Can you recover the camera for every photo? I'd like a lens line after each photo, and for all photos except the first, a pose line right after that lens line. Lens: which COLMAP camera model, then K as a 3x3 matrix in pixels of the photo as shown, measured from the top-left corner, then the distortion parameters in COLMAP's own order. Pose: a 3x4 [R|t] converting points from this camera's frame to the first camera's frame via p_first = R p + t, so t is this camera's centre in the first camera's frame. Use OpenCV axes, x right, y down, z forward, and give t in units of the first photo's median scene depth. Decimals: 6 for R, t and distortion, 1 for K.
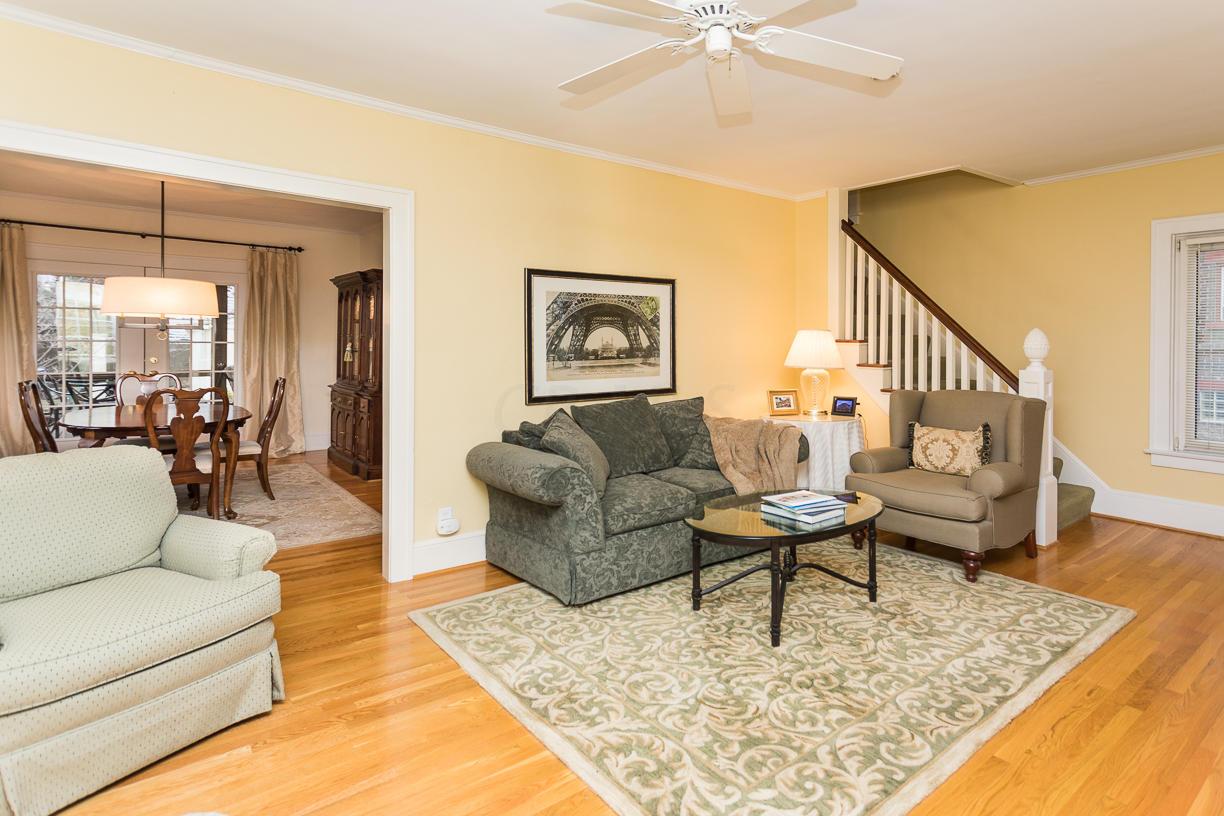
lens RADIAL K [[655.9, 0, 685.9], [0, 655.9, 344.8], [0, 0, 1]] dist [0.004203, 0.001245]
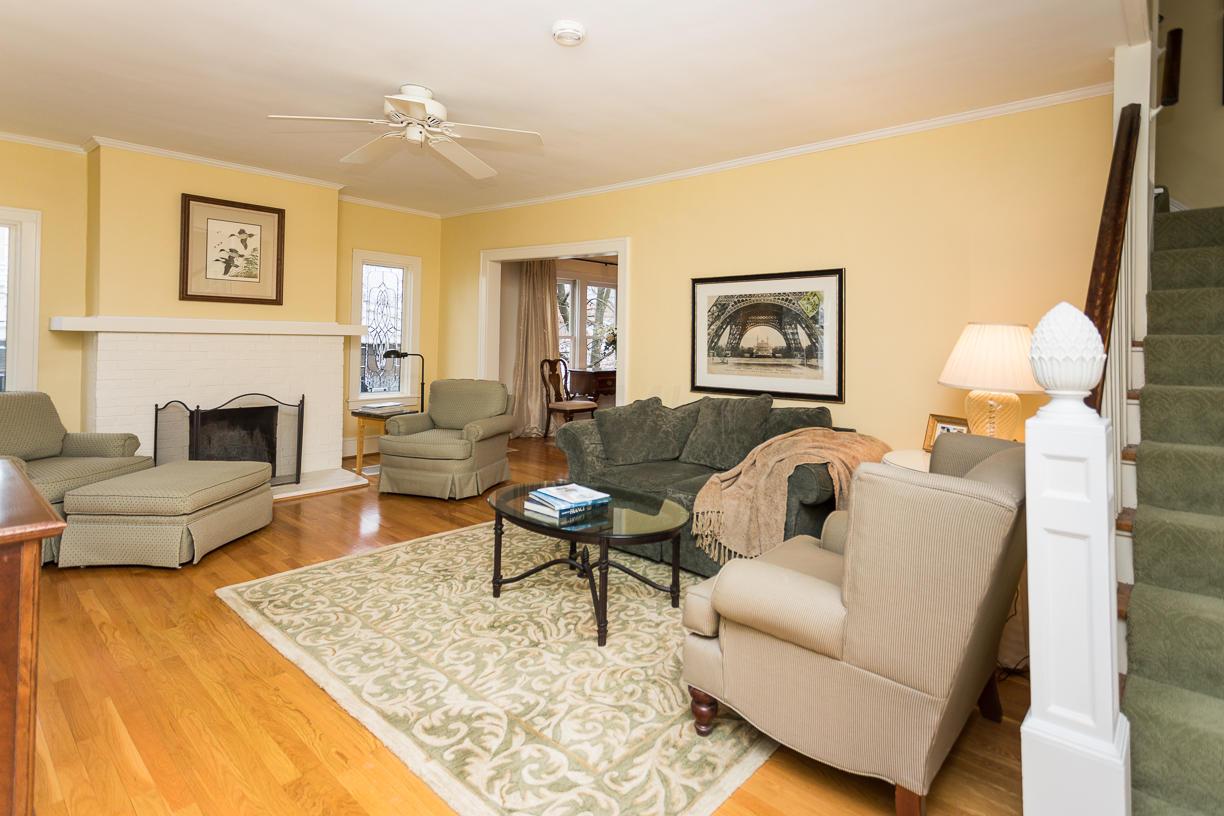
lens RADIAL K [[620.6, 0, 659.7], [0, 620.6, 336.0], [0, 0, 1]] dist [0.004077, 0.001448]
pose [[0.160931, -0.006189, -0.986946, 0.838573], [-0.023729, 0.999667, -0.010138, 0.001946], [0.986680, 0.025051, 0.160731, 0.725569]]
